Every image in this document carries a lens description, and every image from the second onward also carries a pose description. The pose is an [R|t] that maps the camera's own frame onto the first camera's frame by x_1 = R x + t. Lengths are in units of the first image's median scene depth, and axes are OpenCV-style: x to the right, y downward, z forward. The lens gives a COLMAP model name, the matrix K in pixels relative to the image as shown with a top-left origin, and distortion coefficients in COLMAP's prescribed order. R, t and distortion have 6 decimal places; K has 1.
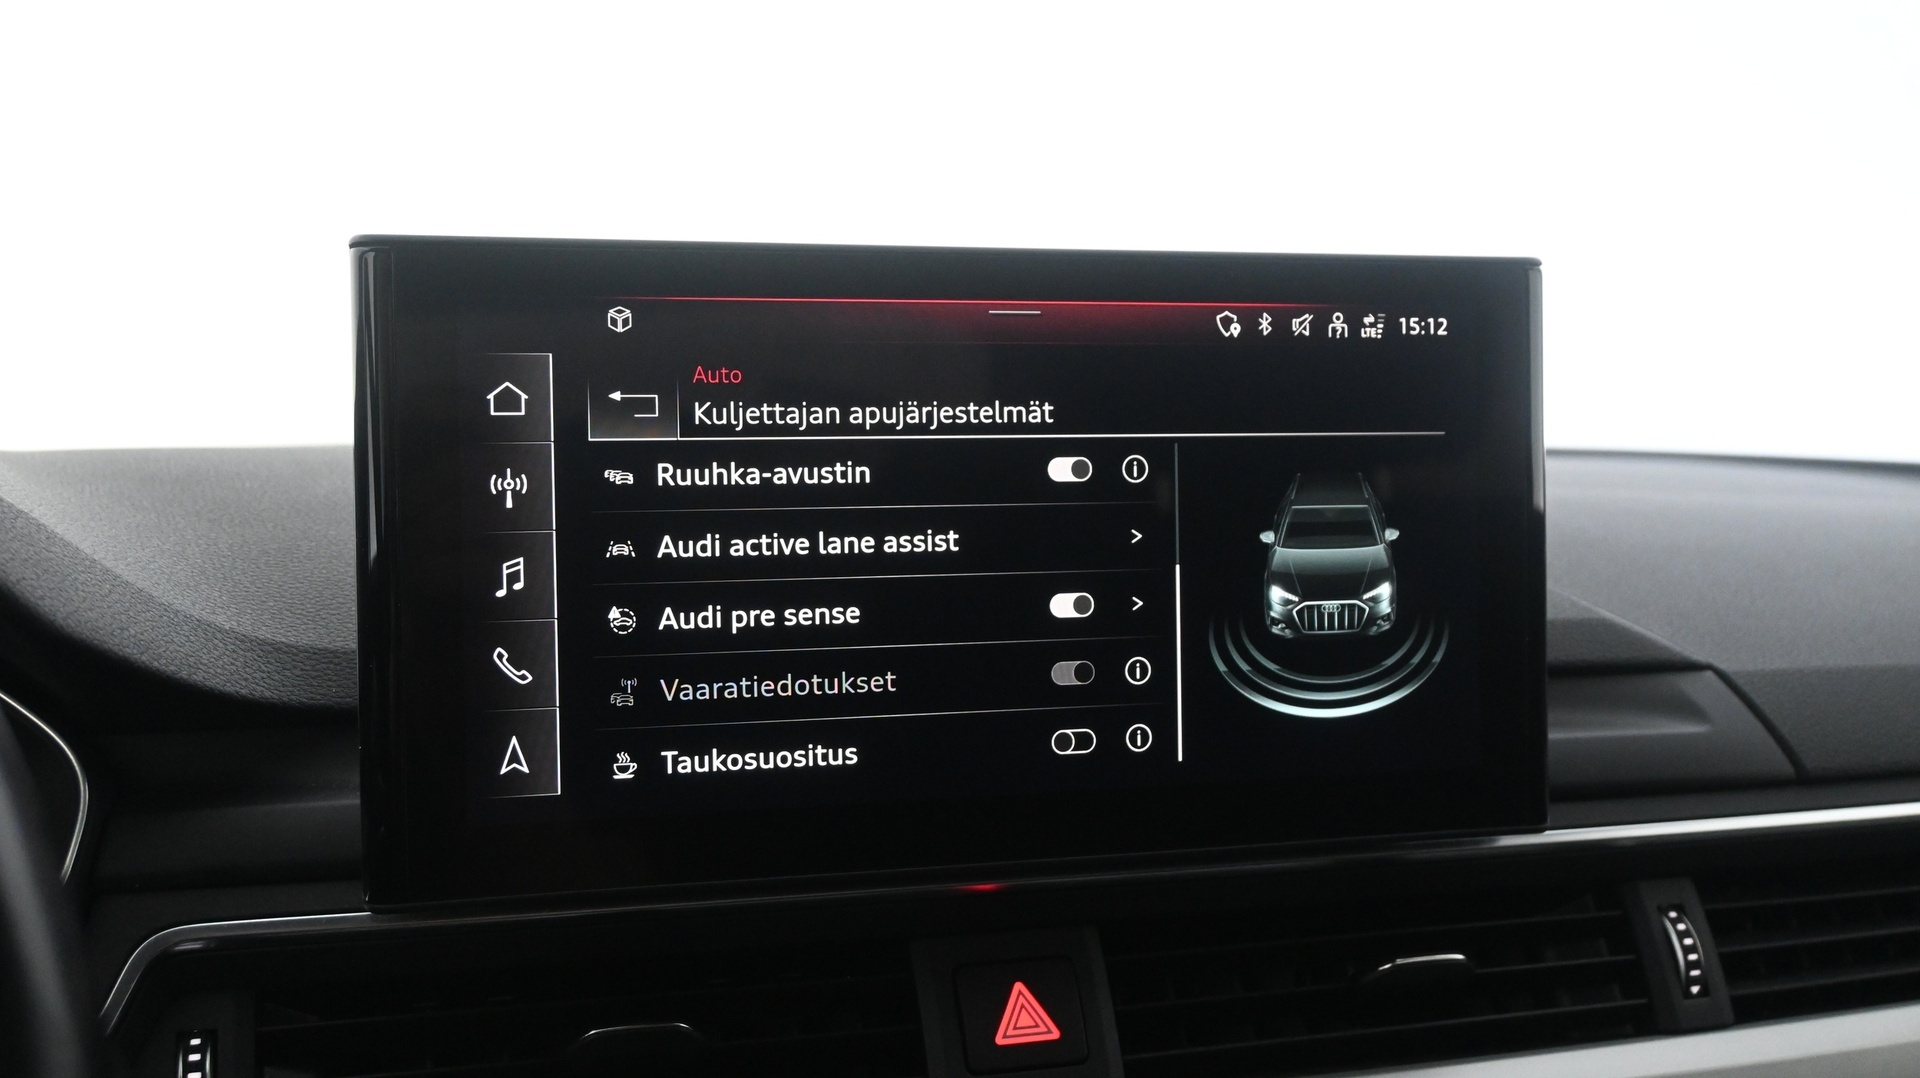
lens RADIAL K [[2115.8, 0, 960.0], [0, 2115.8, 539.0], [0, 0, 1]] dist [0.003473, -0.020204]
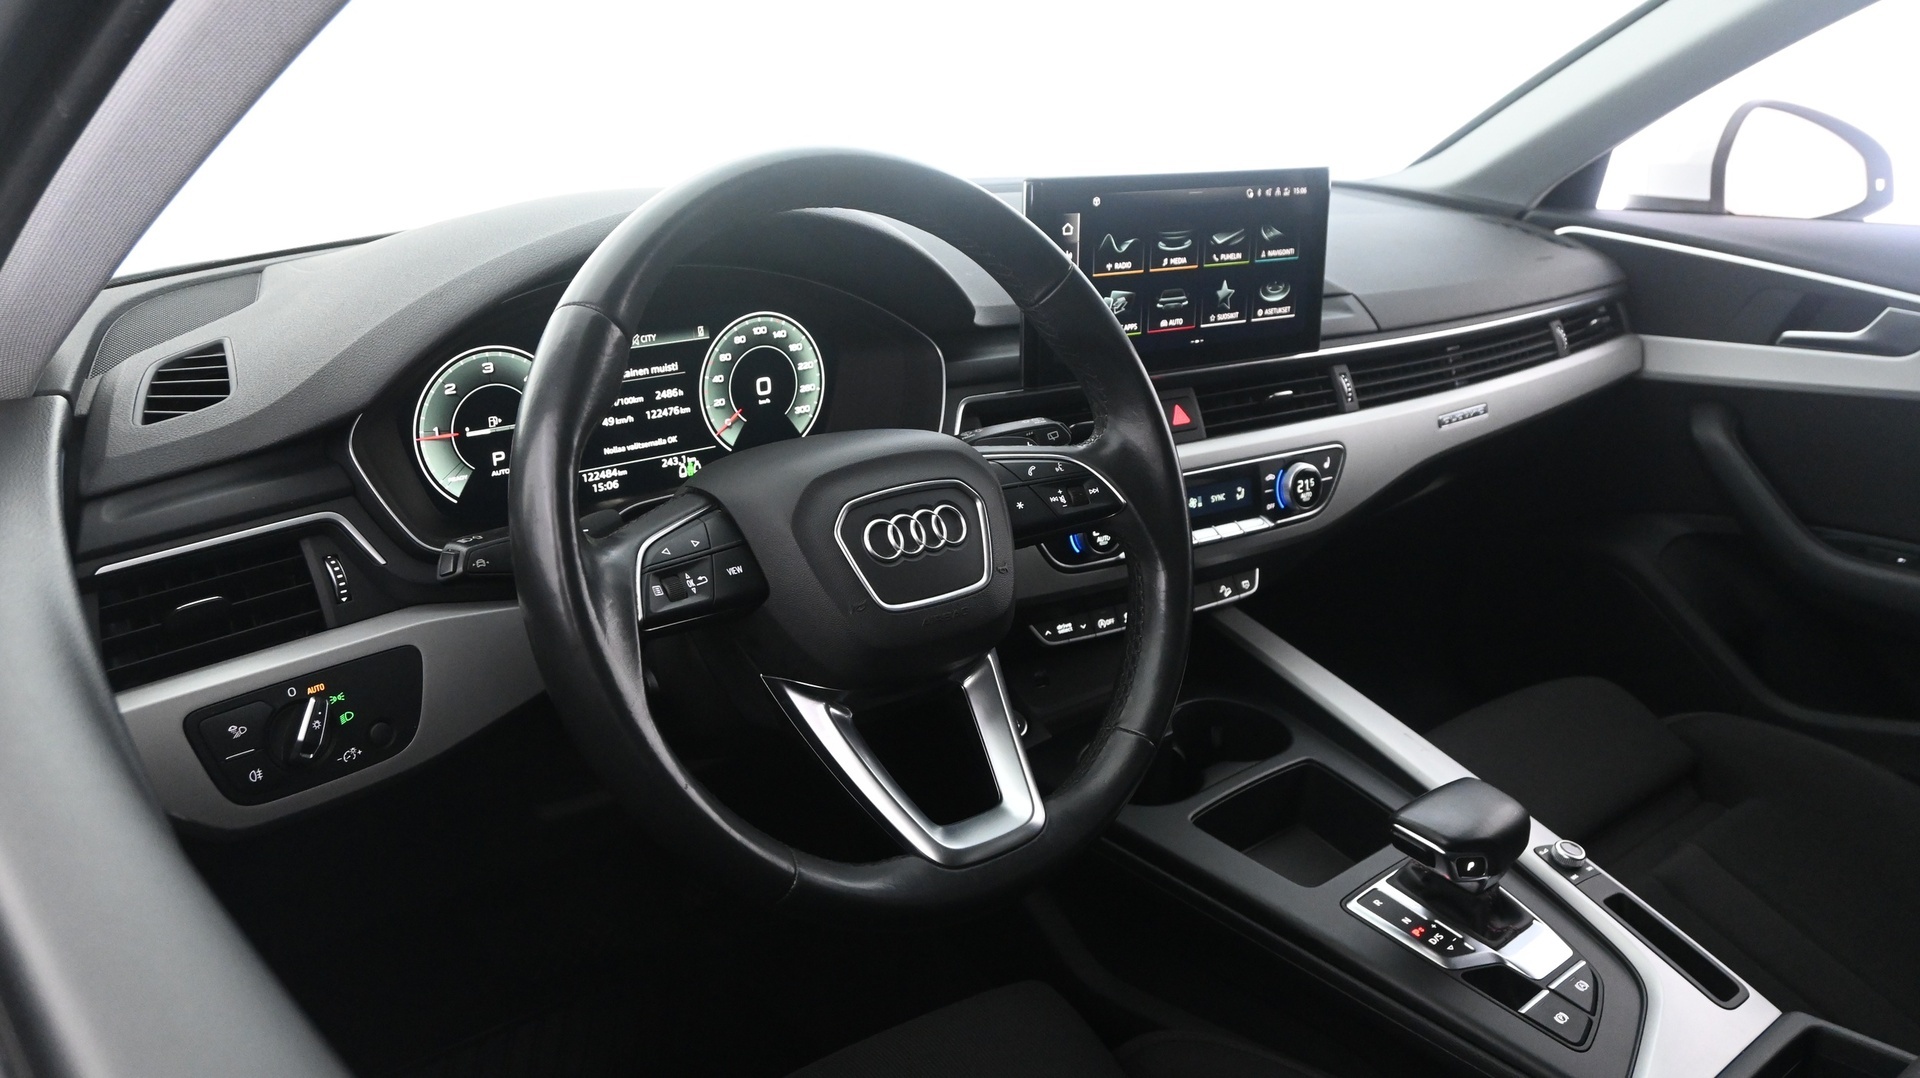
lens RADIAL K [[1488.0, 0, 960.0], [0, 1488.0, 539.0], [0, 0, 1]] dist [-0.024656, -0.000787]
pose [[0.958534, -0.069951, 0.276261, -0.920654], [-0.007970, 0.962447, 0.271353, -0.201498], [-0.284868, -0.262303, 0.921980, -1.023031]]
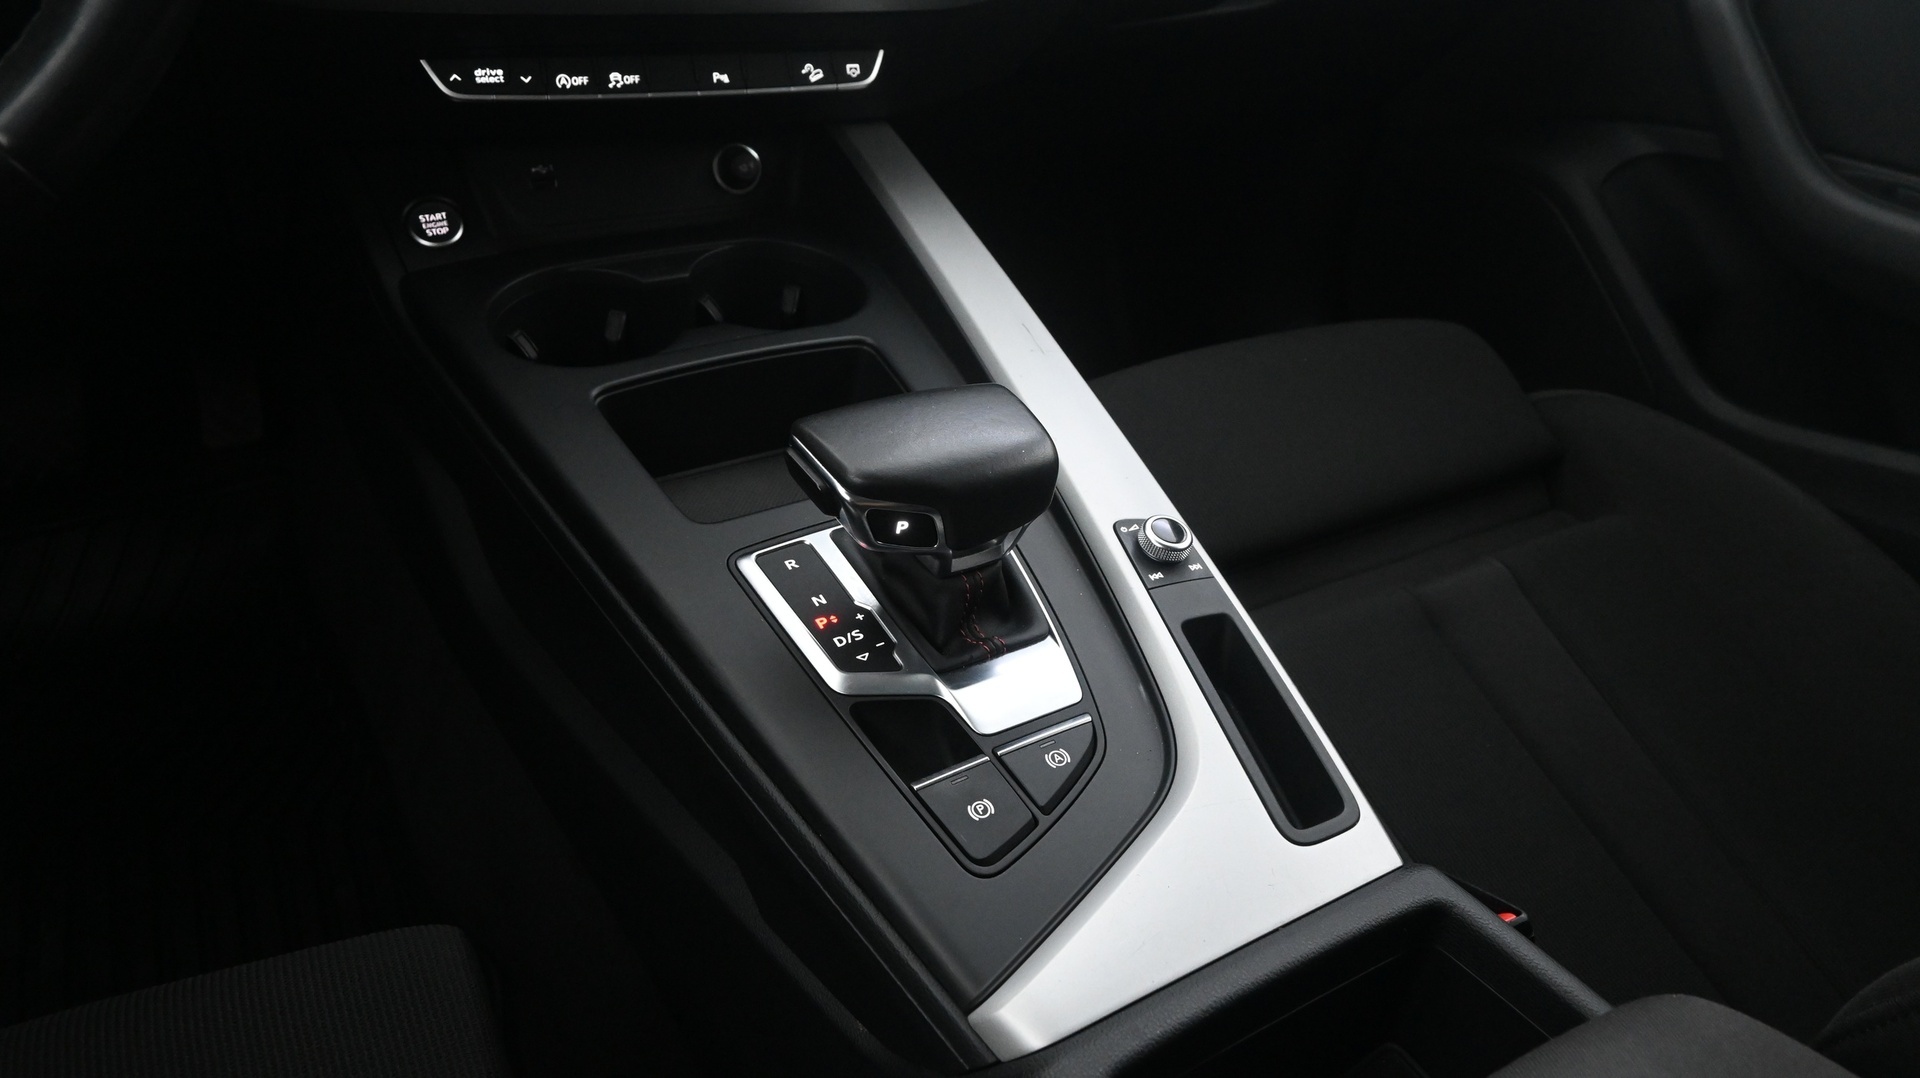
lens RADIAL K [[1318.2, 0, 960.0], [0, 1318.2, 539.0], [0, 0, 1]] dist [-0.009472, -0.003347]
pose [[0.983610, 0.010116, 0.180027, 0.055049], [-0.102400, 0.853136, 0.511541, 0.222633], [-0.148413, -0.521591, 0.840188, -0.386991]]
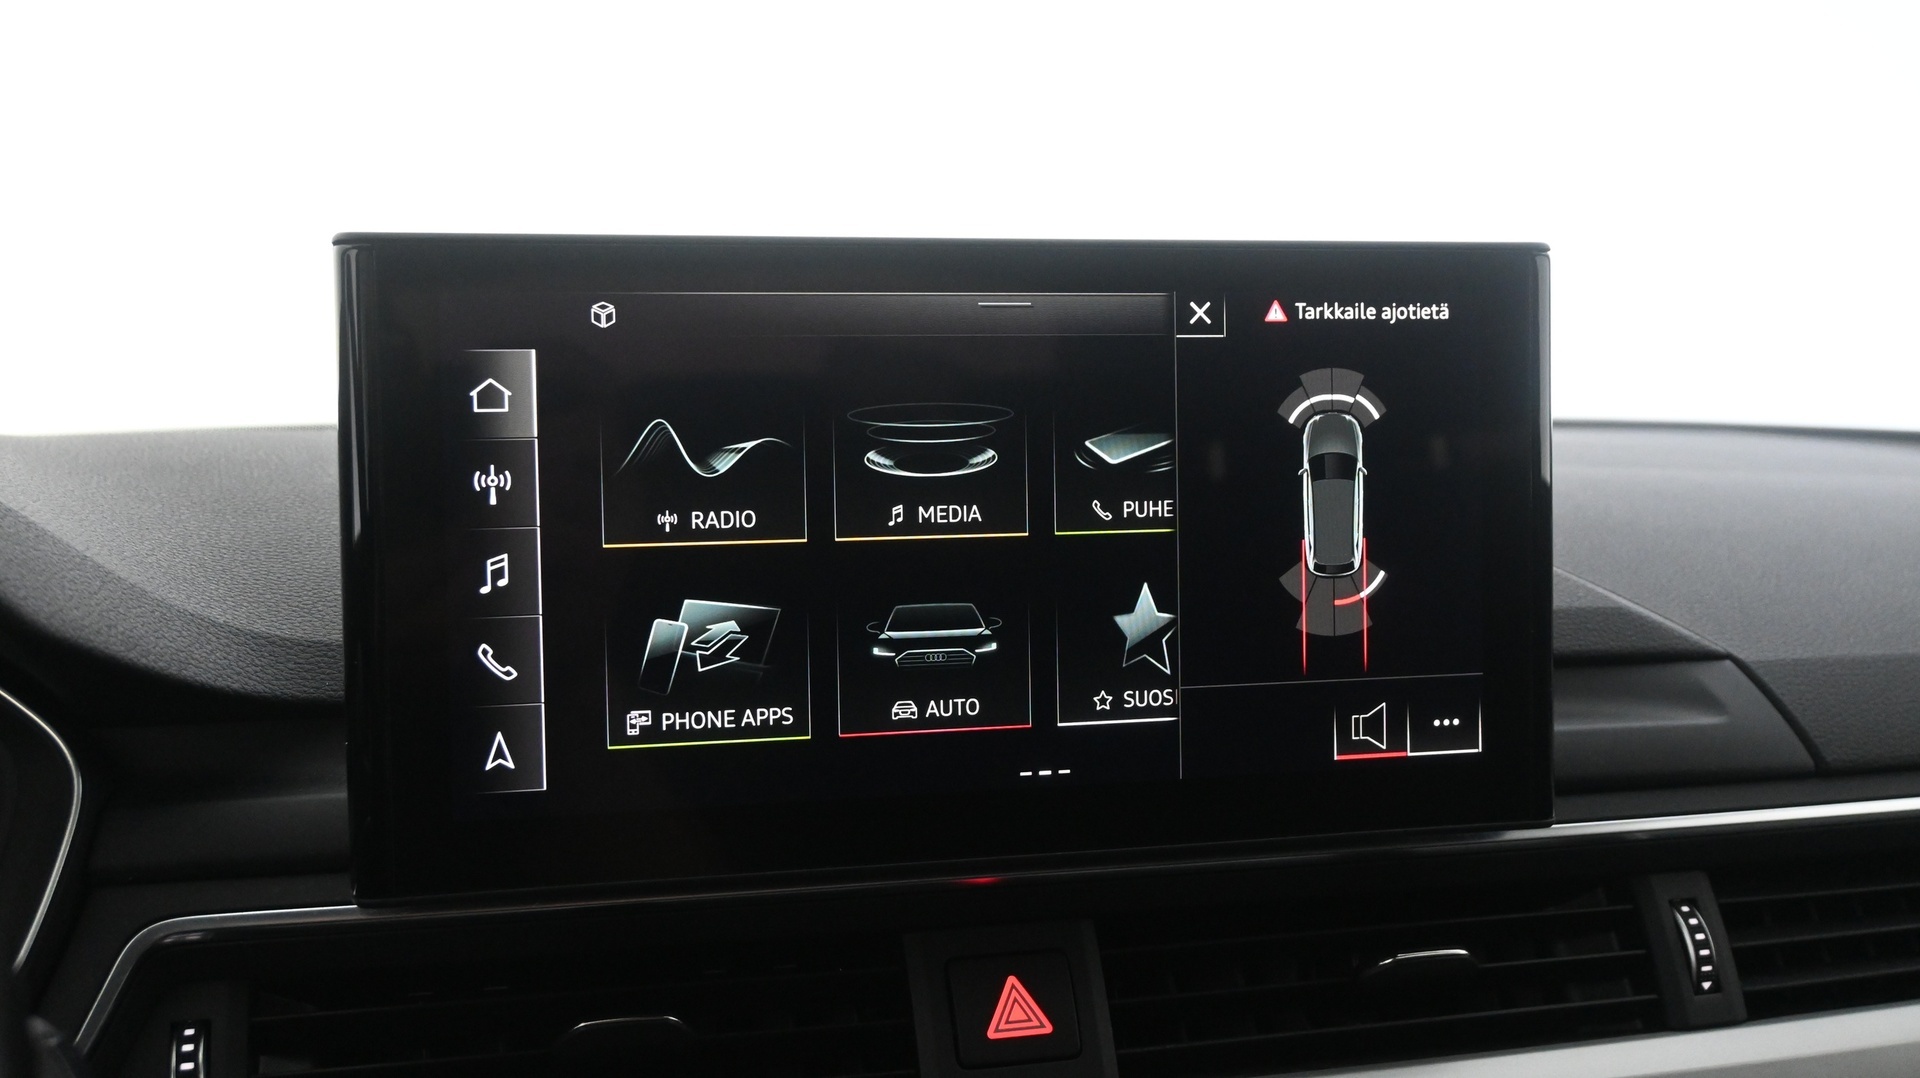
lens RADIAL K [[2115.8, 0, 960.0], [0, 2115.8, 539.0], [0, 0, 1]] dist [0.003473, -0.020204]
pose [[0.999269, 0.000205, -0.038220, 0.041635], [0.000593, 0.999782, 0.020878, -0.017358], [0.038216, -0.020885, 0.999051, 0.007198]]
